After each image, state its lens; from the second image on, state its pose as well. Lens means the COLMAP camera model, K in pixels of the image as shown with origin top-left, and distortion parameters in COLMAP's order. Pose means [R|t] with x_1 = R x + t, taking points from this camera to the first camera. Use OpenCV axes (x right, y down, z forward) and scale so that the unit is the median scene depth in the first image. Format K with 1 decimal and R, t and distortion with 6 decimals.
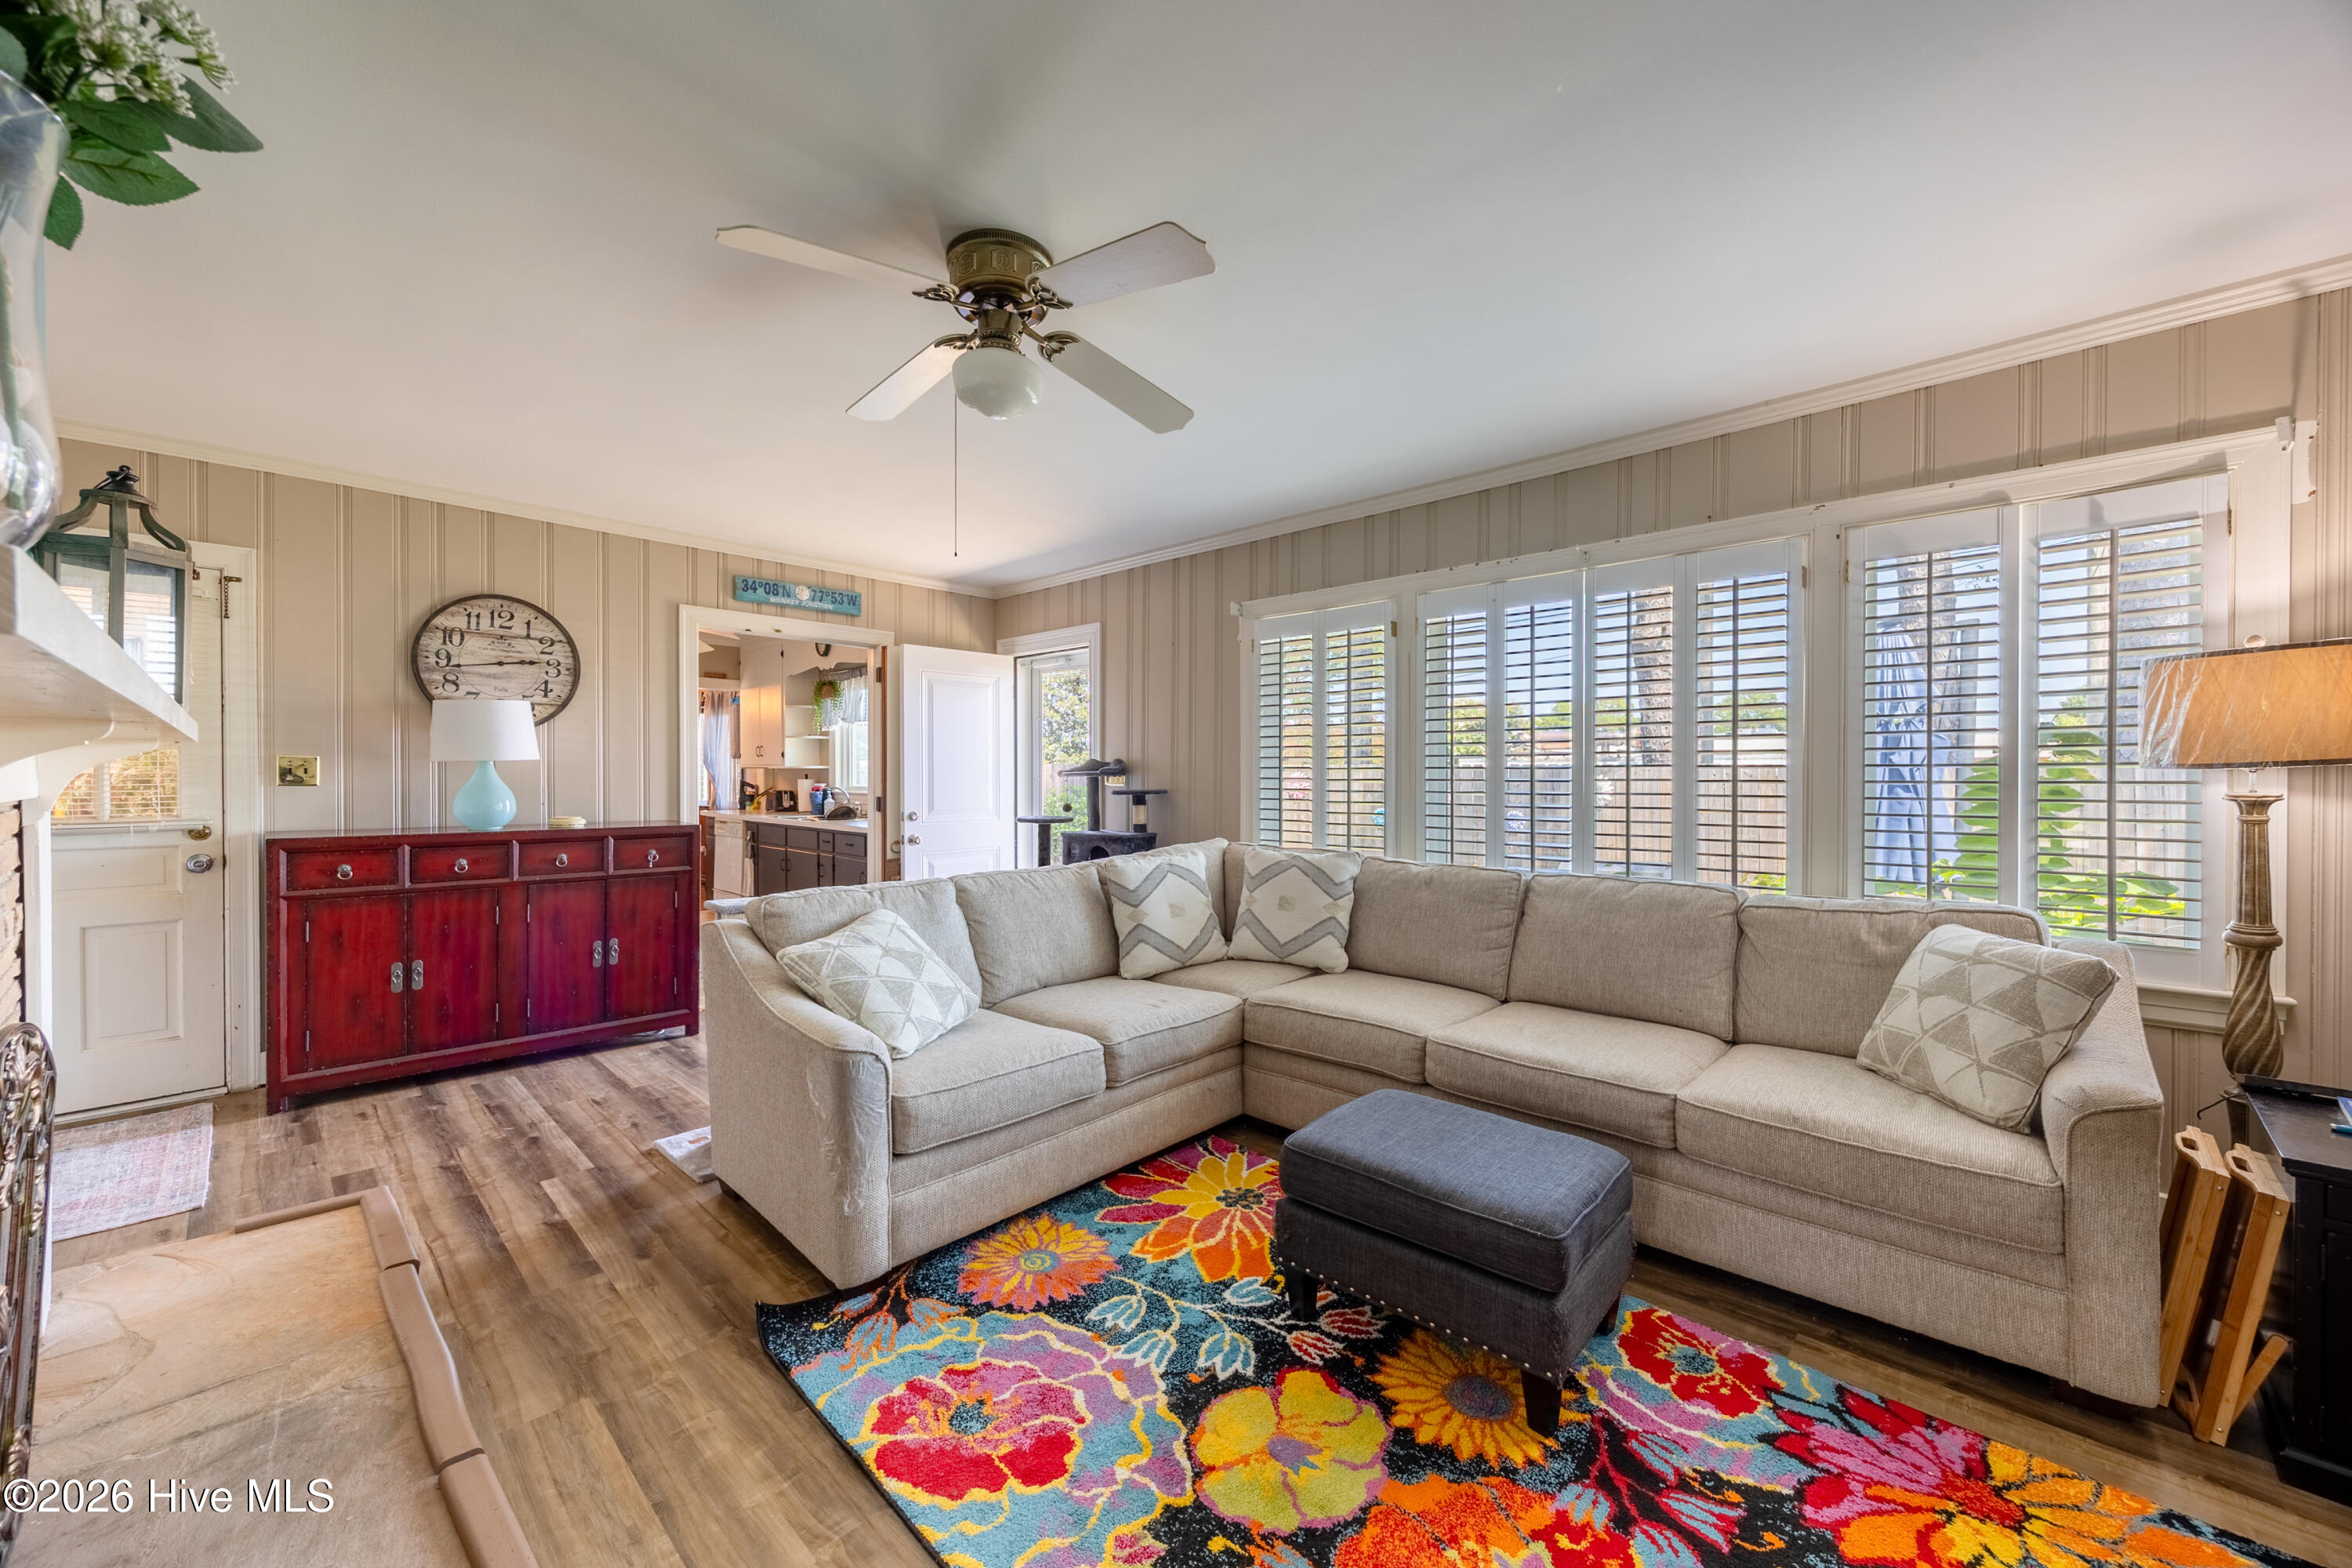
lens RADIAL K [[907.5, 0, 1189.9], [0, 907.5, 777.0], [0, 0, 1]] dist [-0.002727, 0.000426]
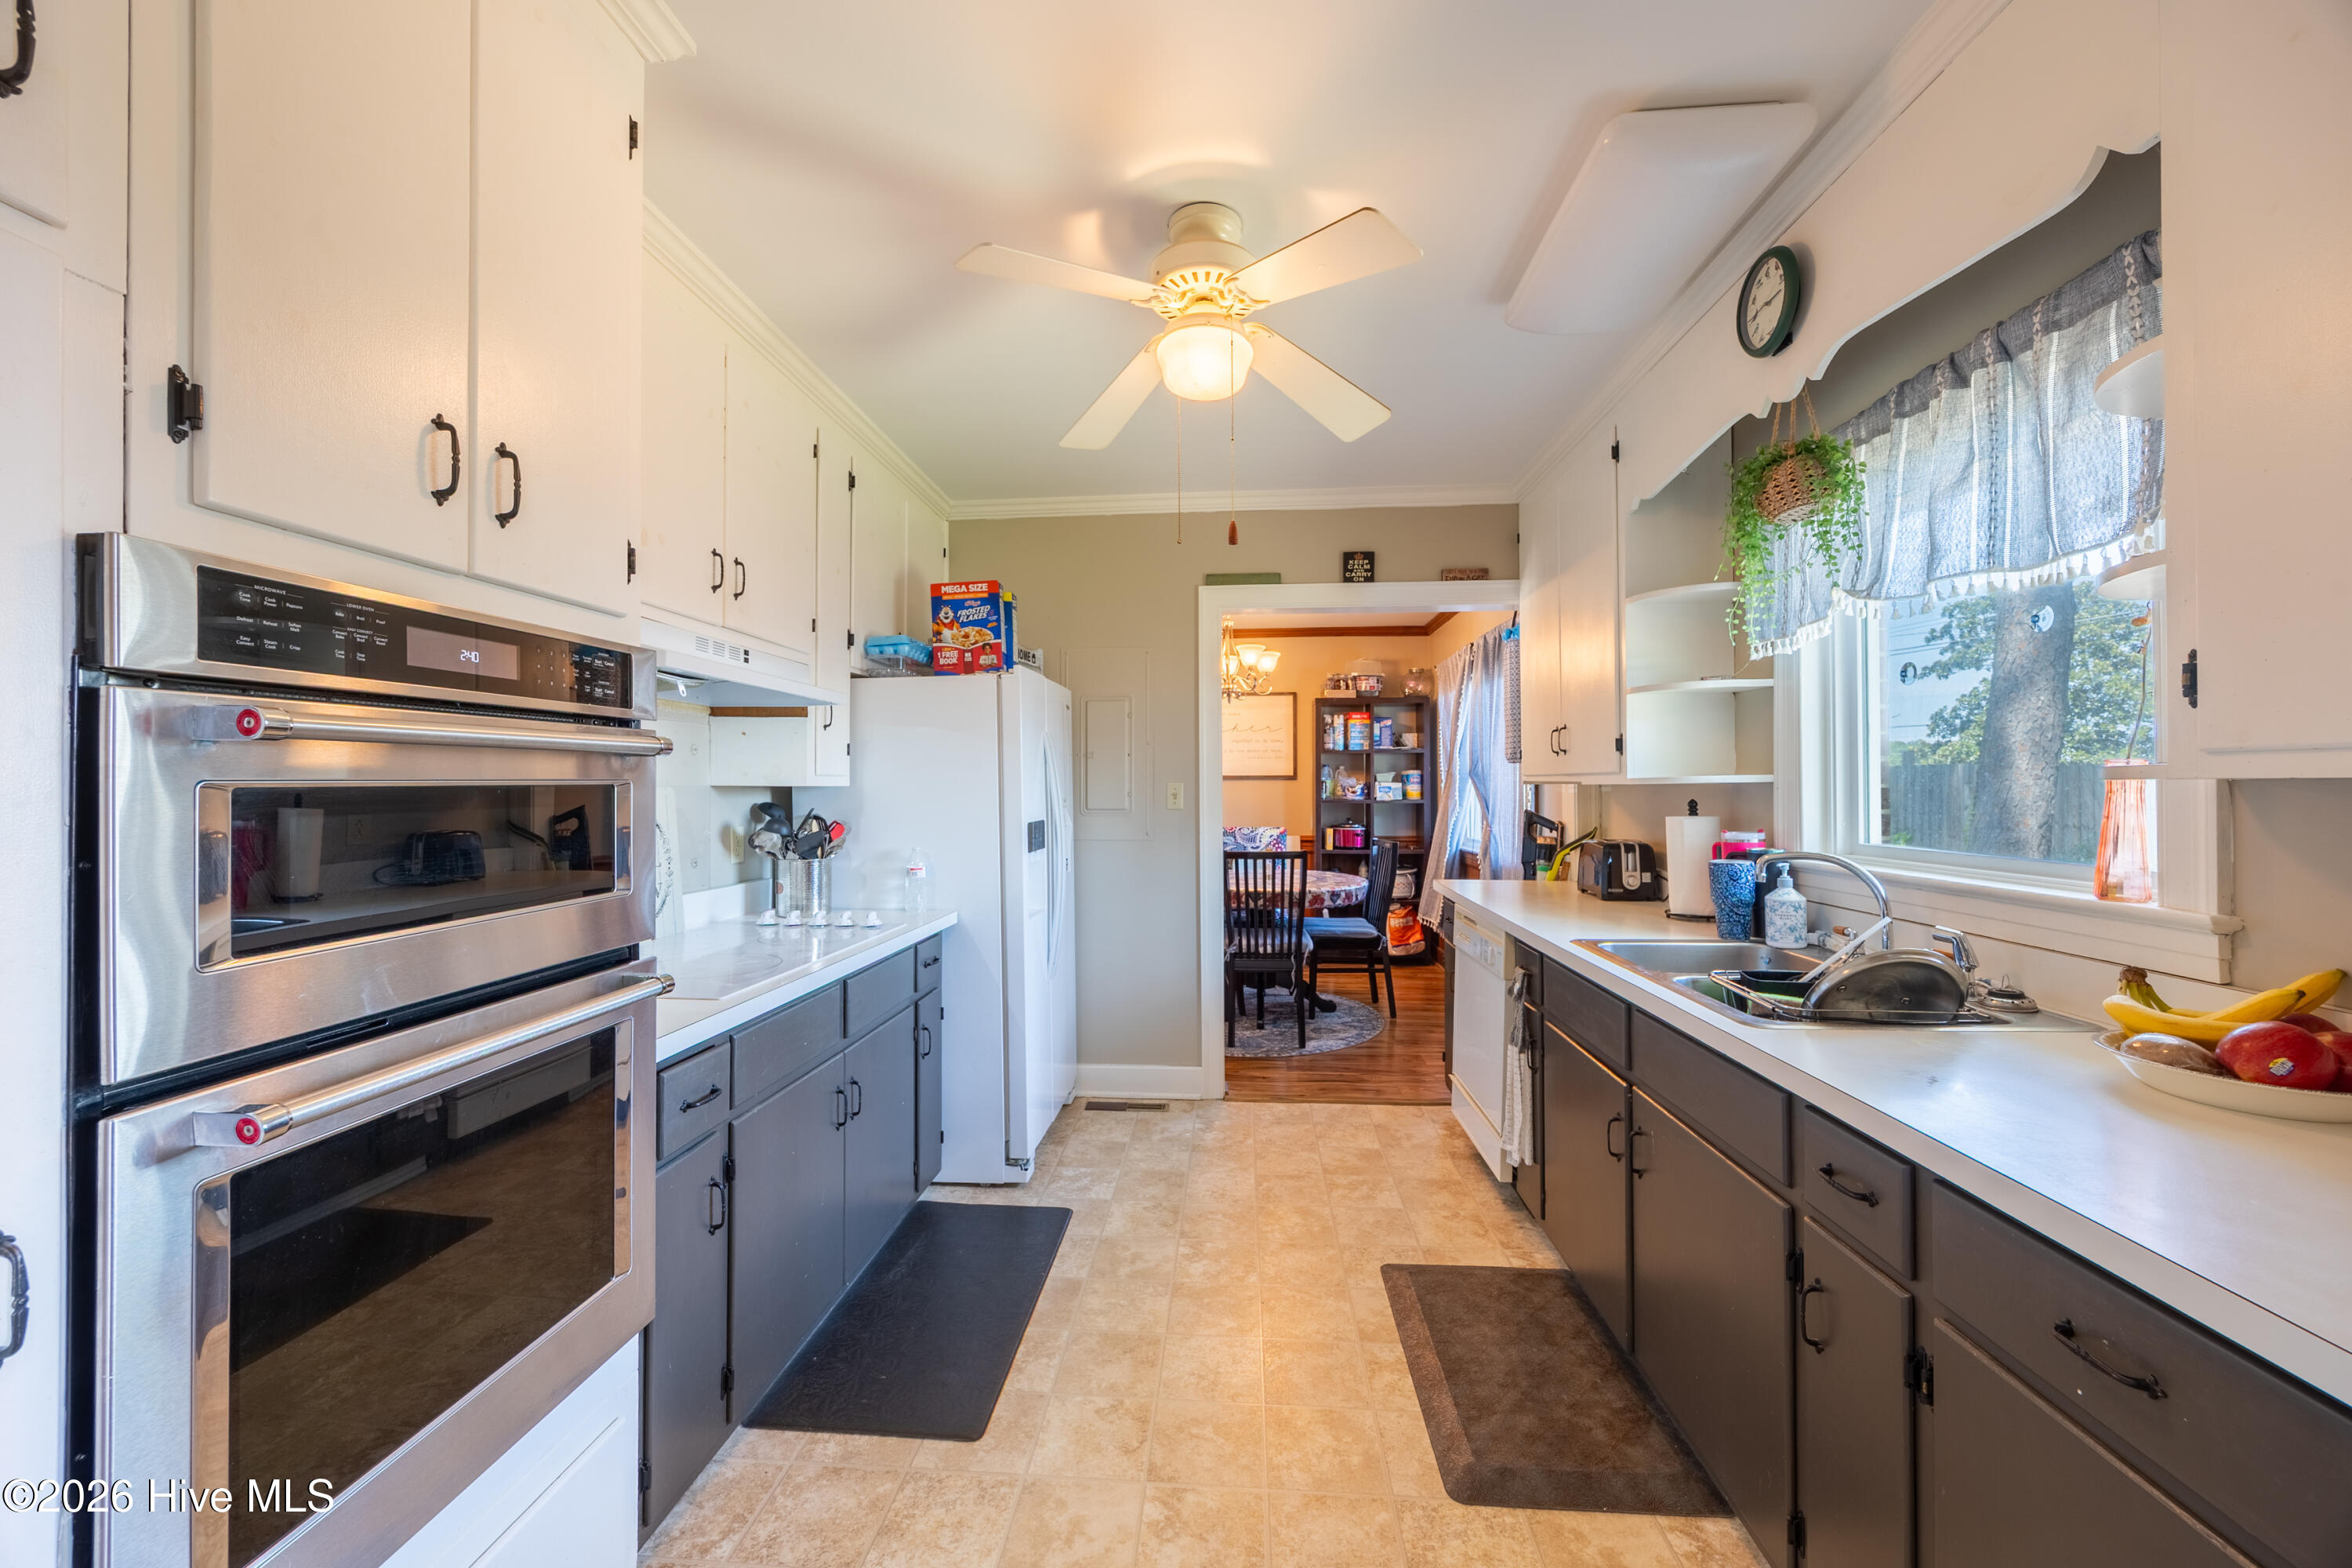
lens RADIAL K [[907.5, 0, 1171.3], [0, 907.5, 779.3], [0, 0, 1]] dist [-0.002727, 0.000426]
pose [[0.623989, -0.014788, -0.781293, -0.756657], [0.005916, 0.999882, -0.014200, -0.018742], [0.781411, 0.004238, 0.624003, 1.725164]]
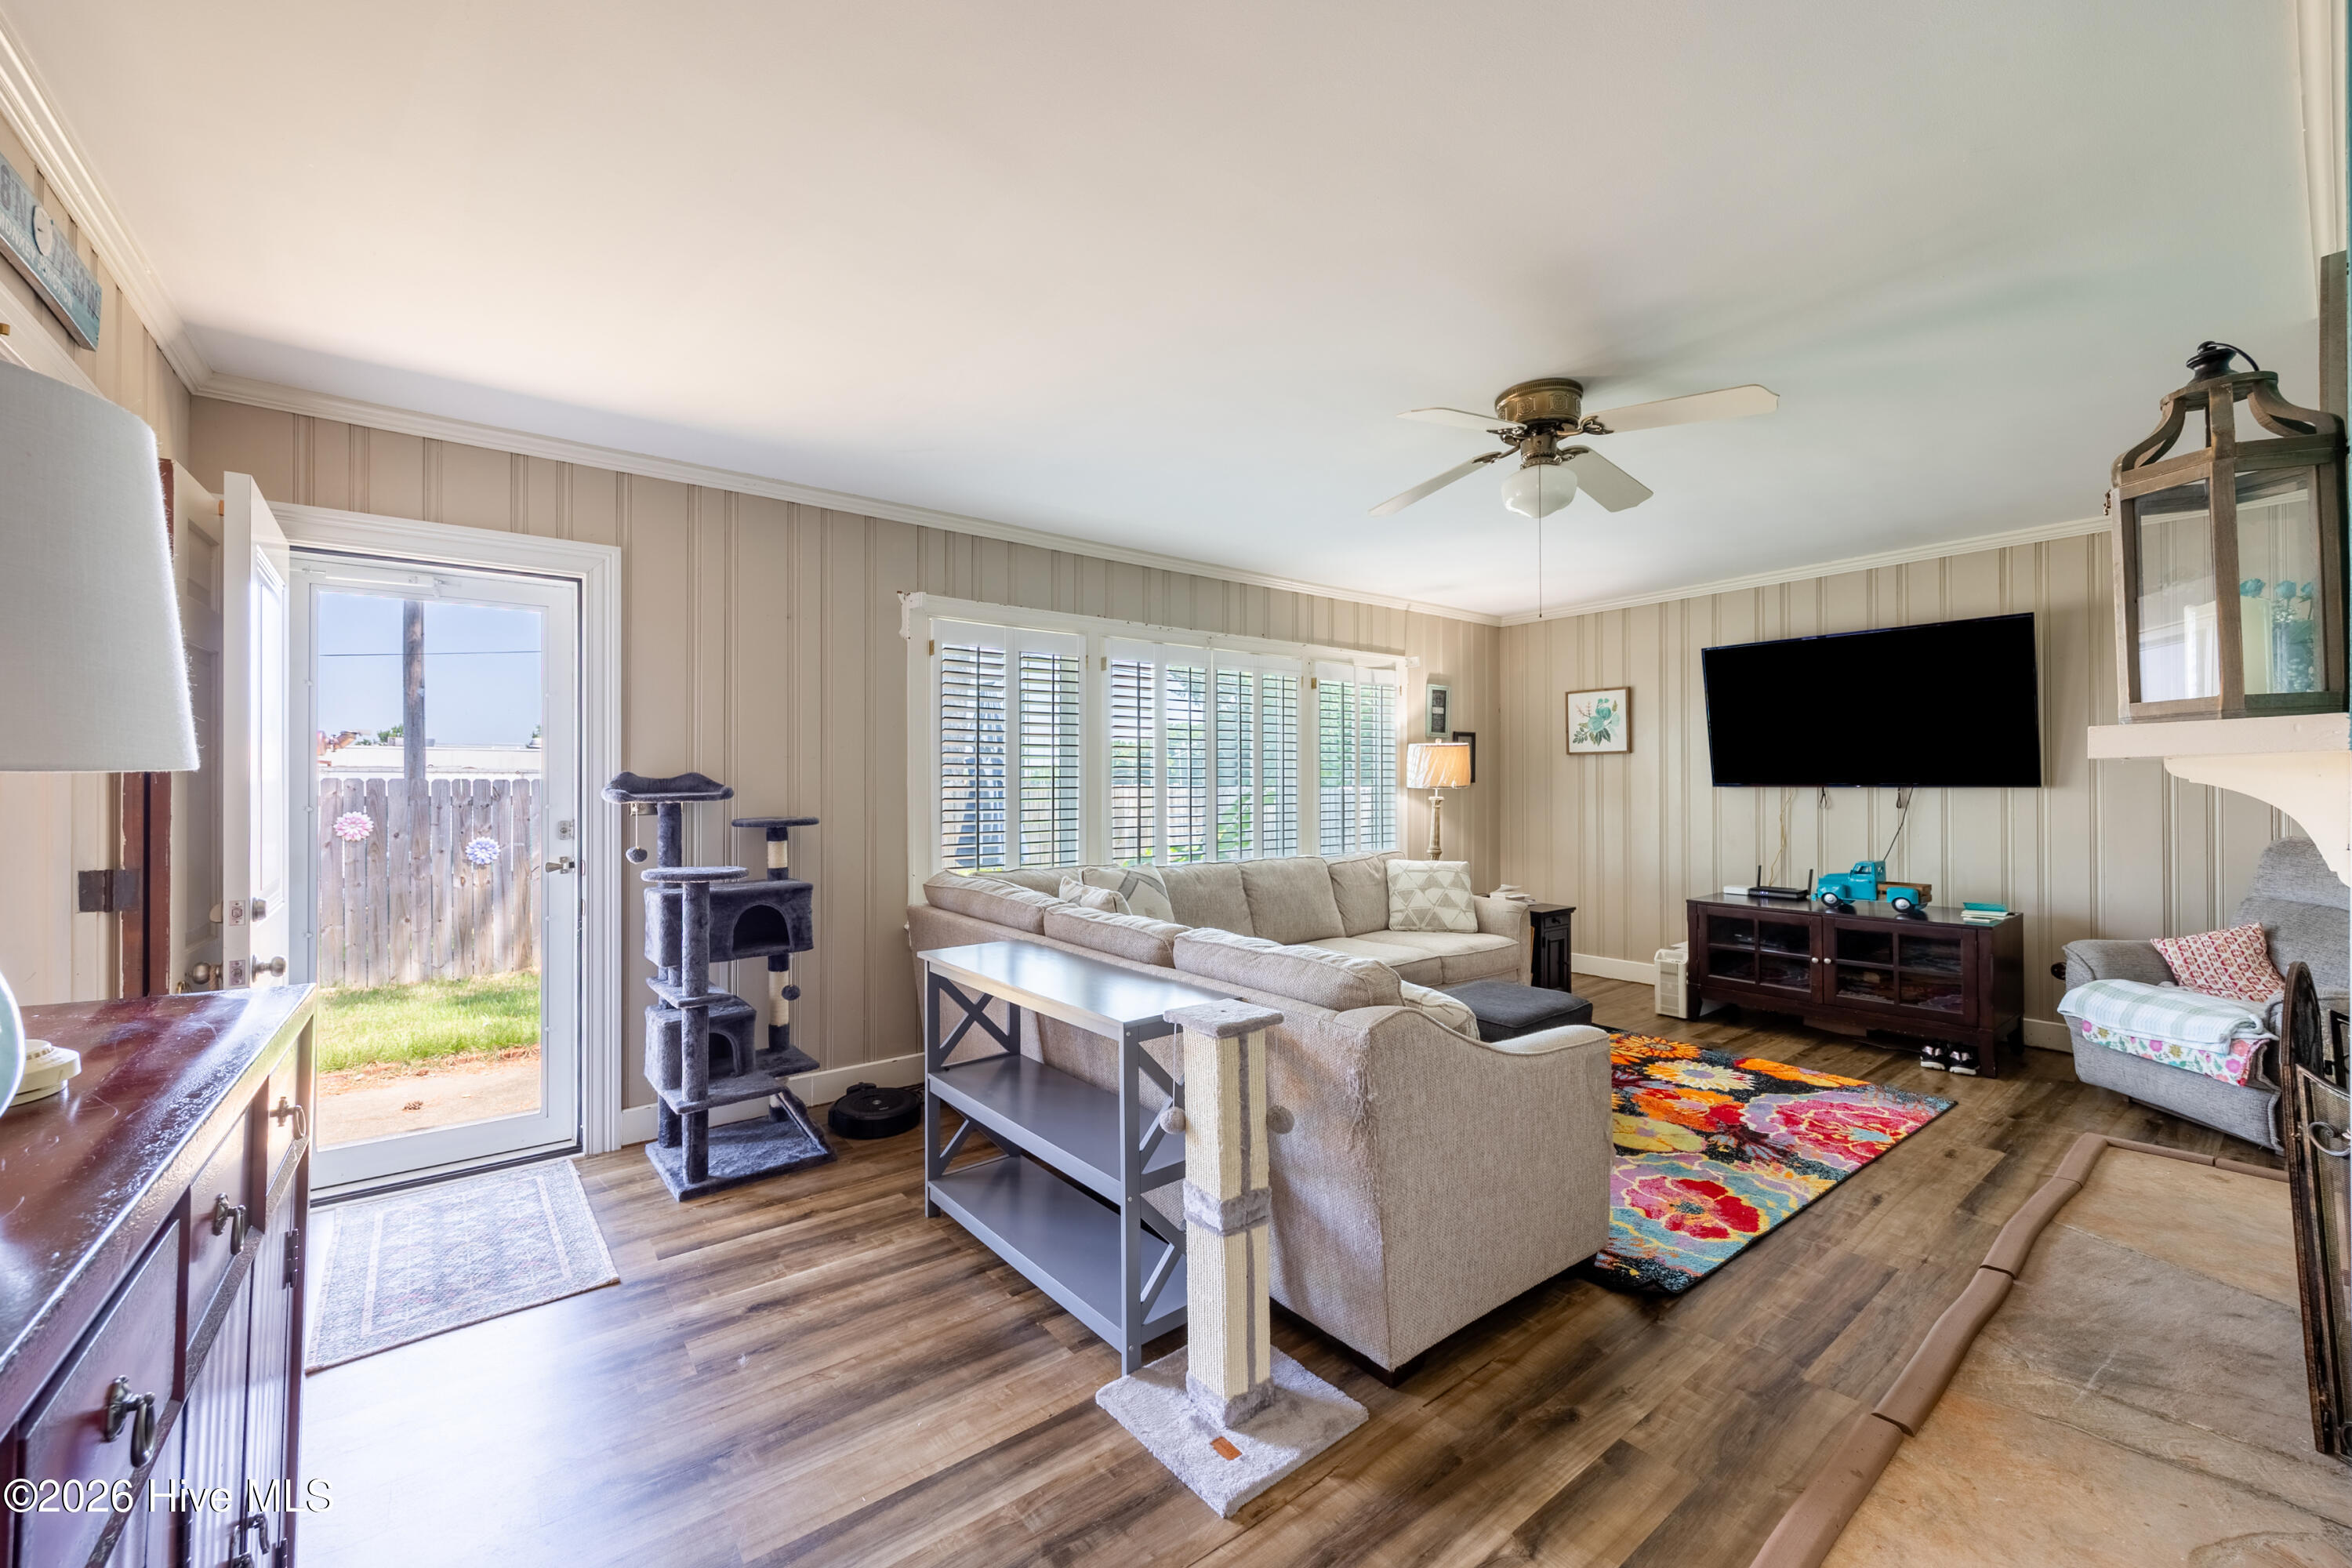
lens RADIAL K [[907.5, 0, 1173.2], [0, 907.5, 773.3], [0, 0, 1]] dist [-0.002727, 0.000426]
pose [[0.154102, 0.012424, 0.987977, -1.181864], [0.008604, 0.999866, -0.013916, -0.015452], [-0.988018, 0.010645, 0.153974, 0.998589]]
